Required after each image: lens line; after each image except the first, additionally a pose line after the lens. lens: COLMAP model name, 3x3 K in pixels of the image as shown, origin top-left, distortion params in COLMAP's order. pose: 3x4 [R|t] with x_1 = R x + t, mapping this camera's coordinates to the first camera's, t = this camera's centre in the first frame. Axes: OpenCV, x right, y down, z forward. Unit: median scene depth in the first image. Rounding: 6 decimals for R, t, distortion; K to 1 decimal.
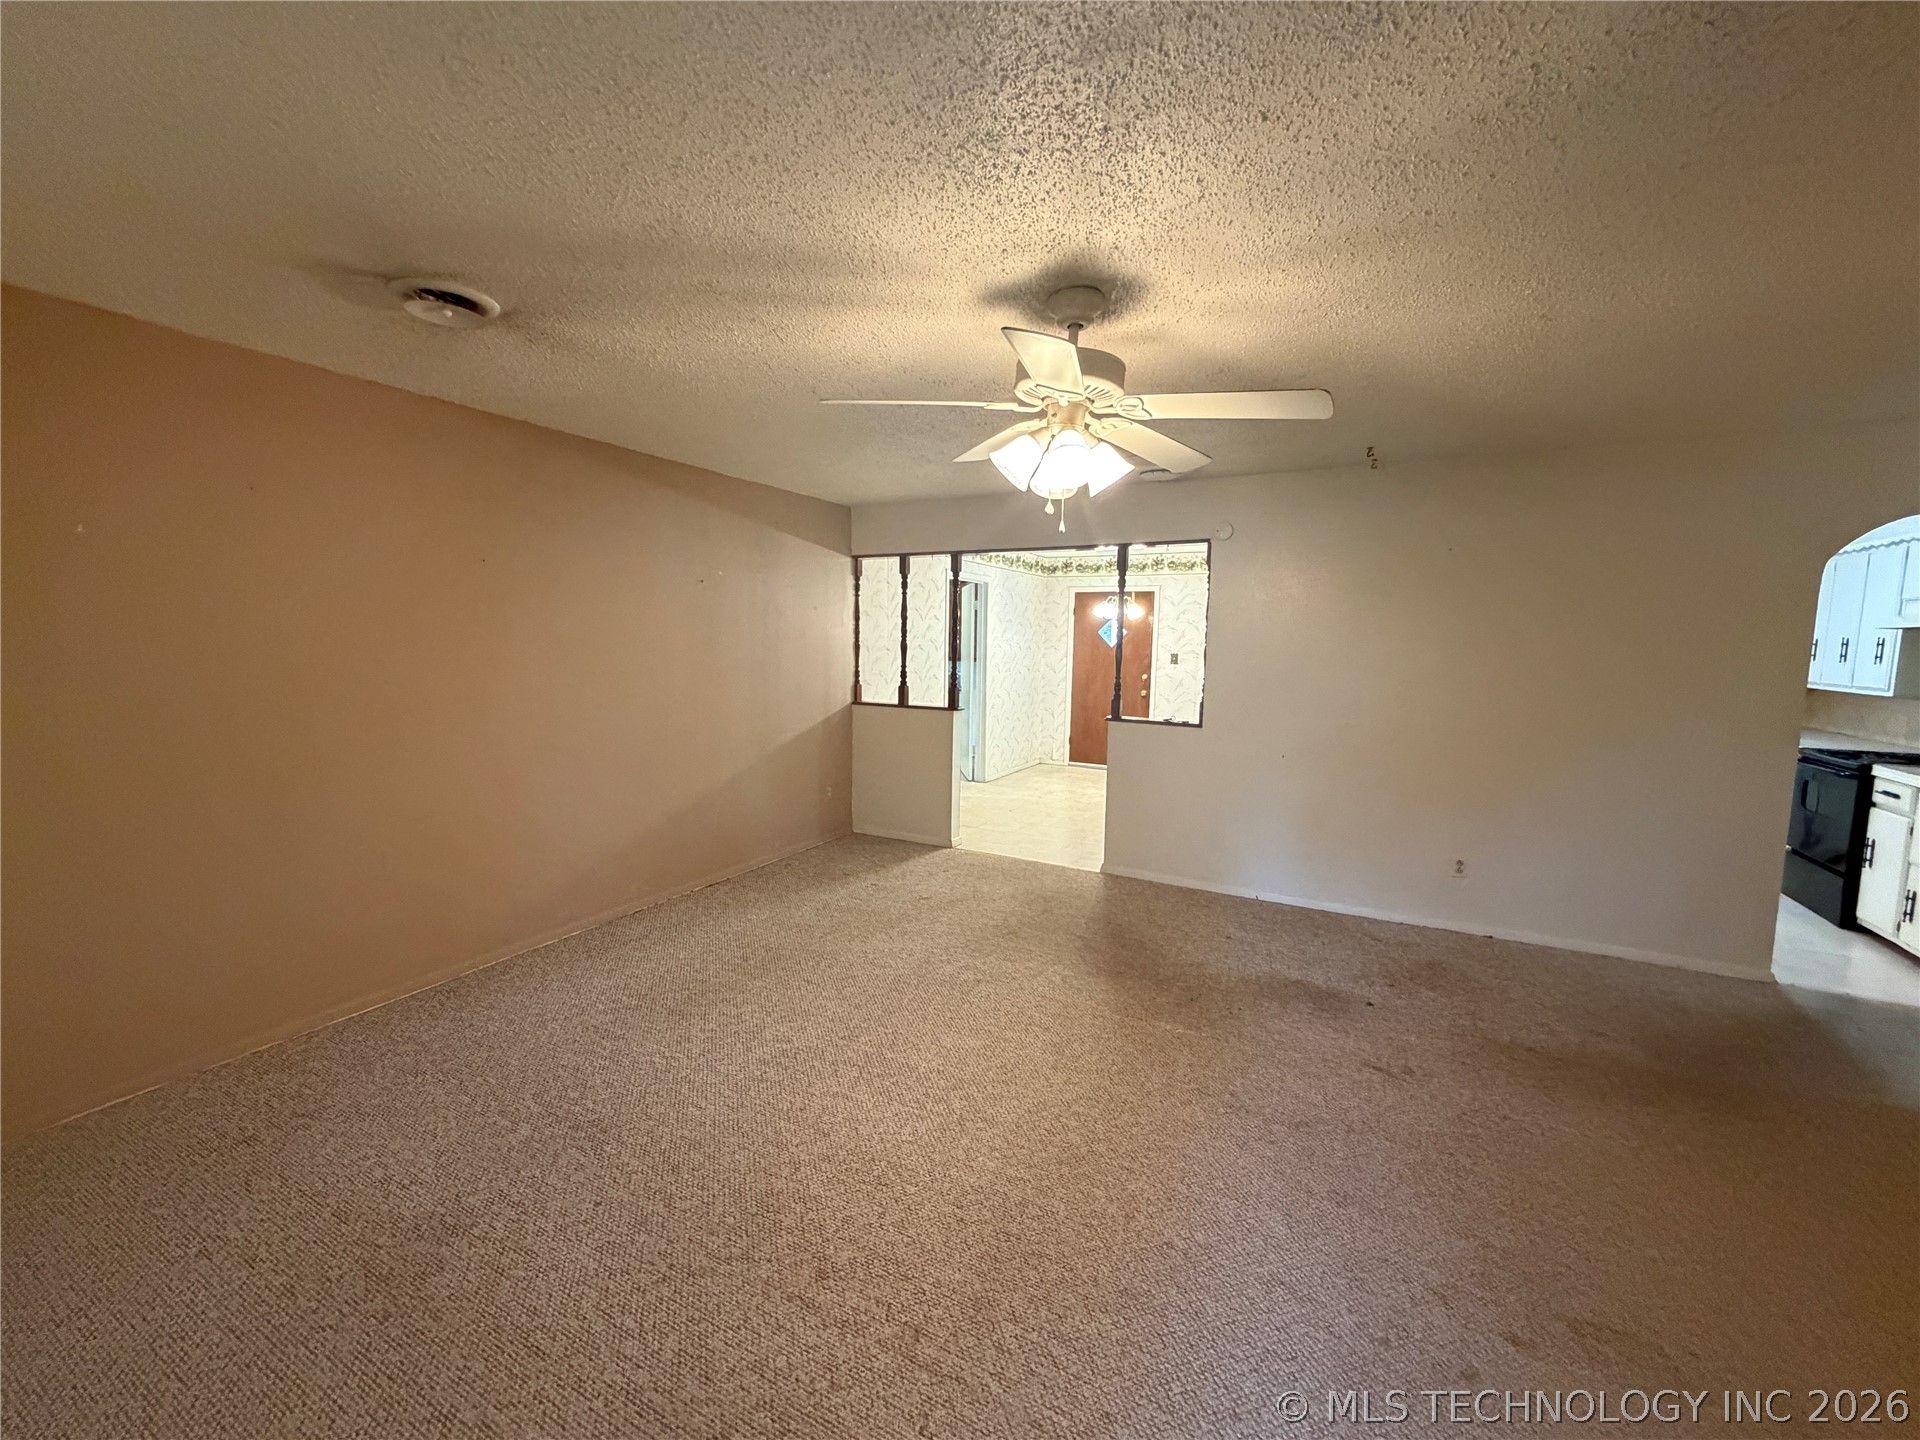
lens RADIAL K [[767.8, 0, 958.3], [0, 767.8, 717.7], [0, 0, 1]] dist [-0.000358, -0.000378]
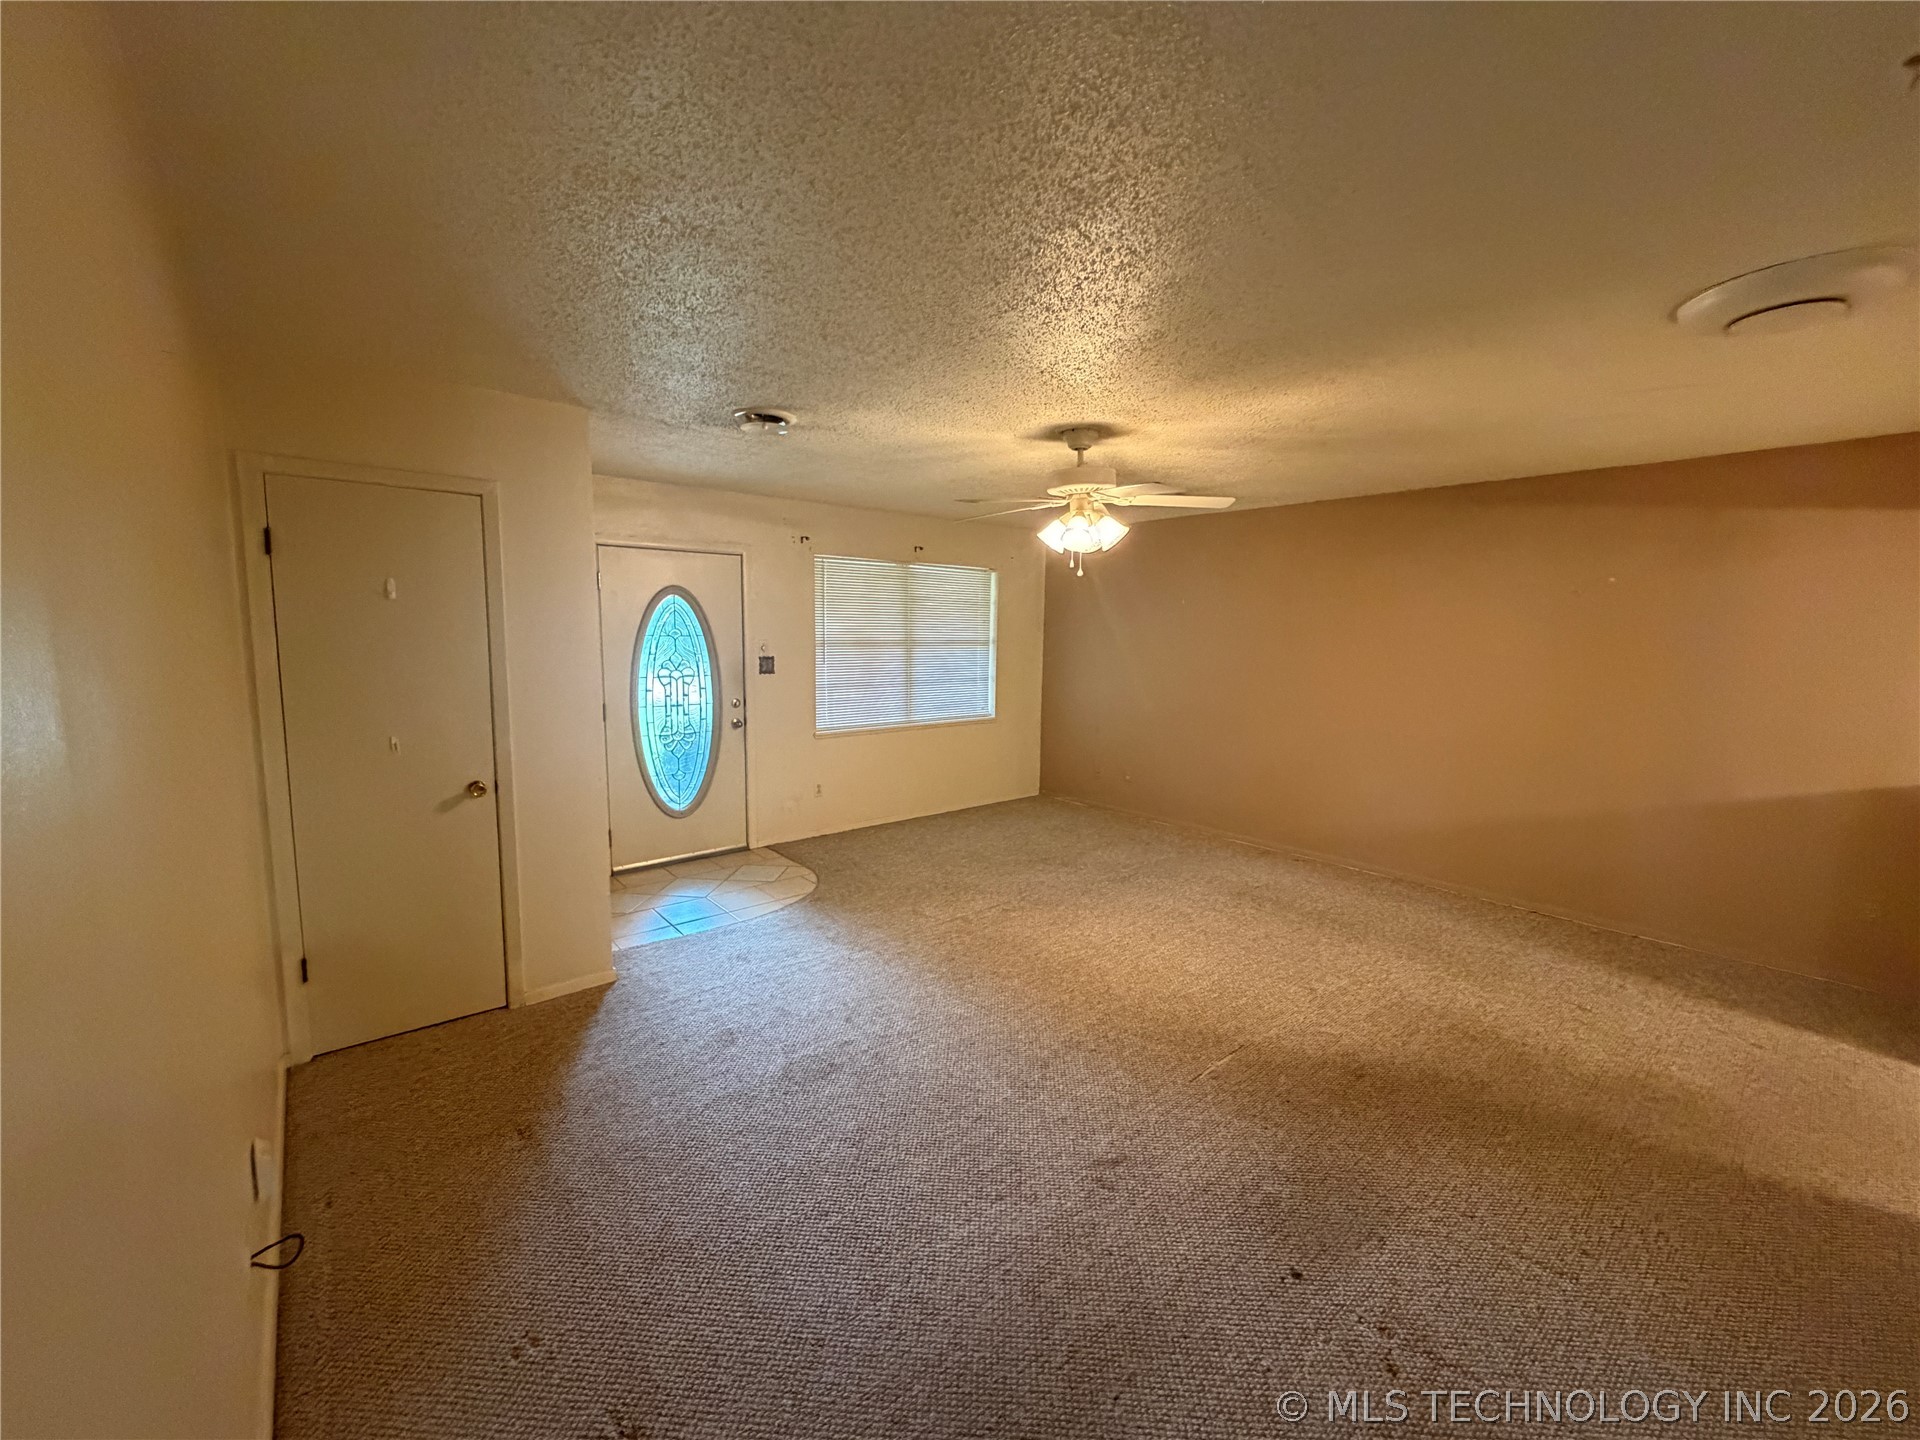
lens RADIAL K [[767.8, 0, 949.3], [0, 767.8, 721.0], [0, 0, 1]] dist [-0.000358, -0.000378]
pose [[-0.373200, 0.093344, -0.923043, 0.785279], [-0.118129, 0.982047, 0.147072, -0.067169], [0.920200, 0.163925, -0.355473, 0.617840]]
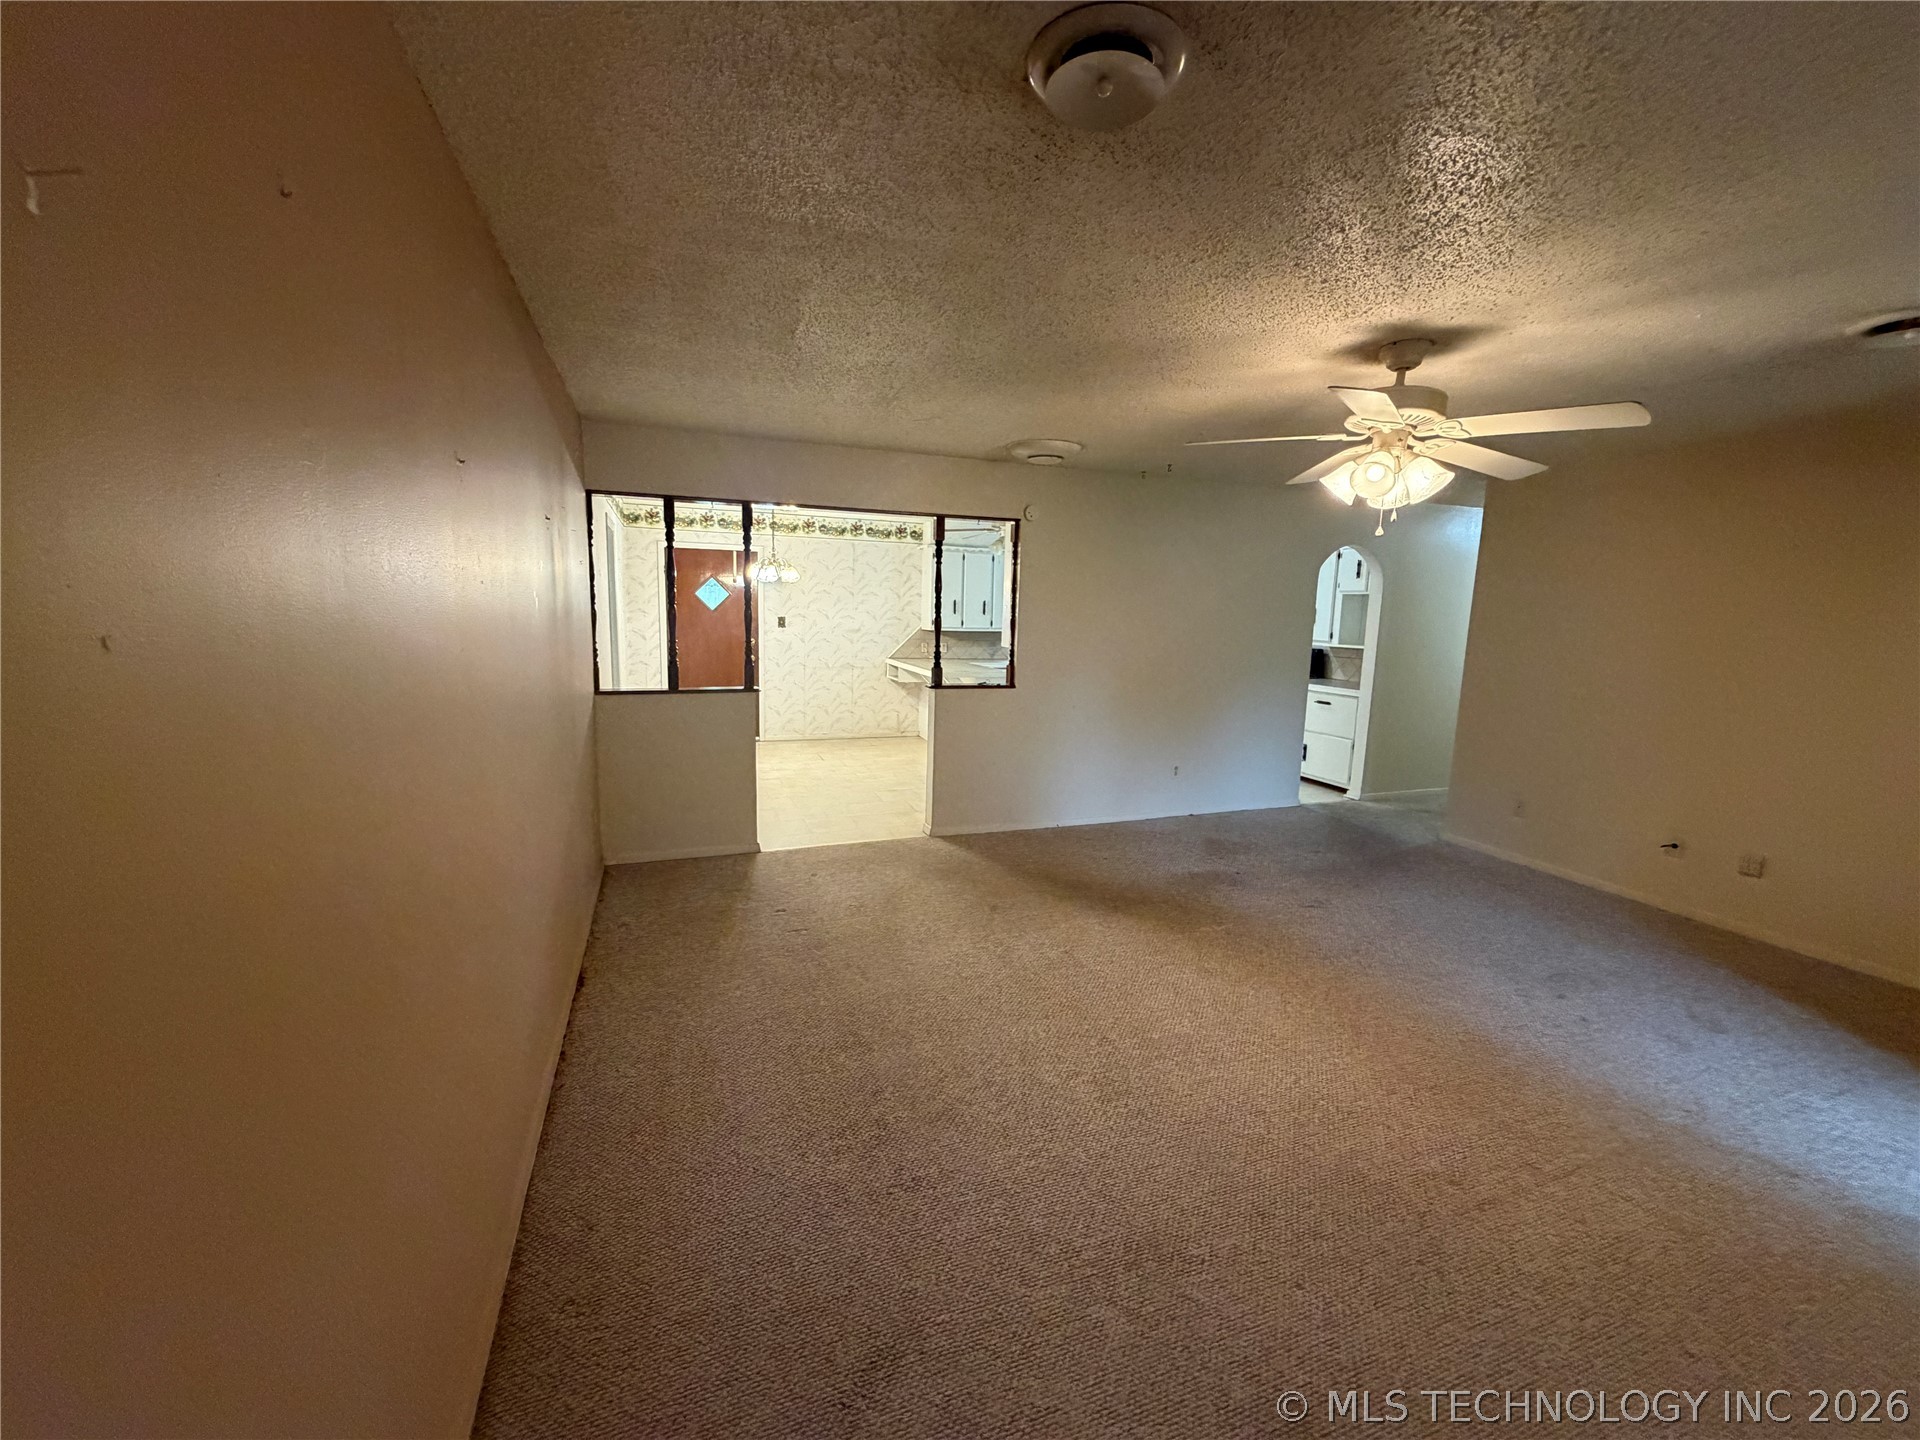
lens RADIAL K [[767.8, 0, 961.7], [0, 767.8, 712.2], [0, 0, 1]] dist [-0.000358, -0.000378]
pose [[0.656462, -0.103026, 0.747291, -0.565254], [0.064869, 0.994670, 0.080146, -0.045686], [-0.751565, -0.004137, 0.659646, 0.312074]]
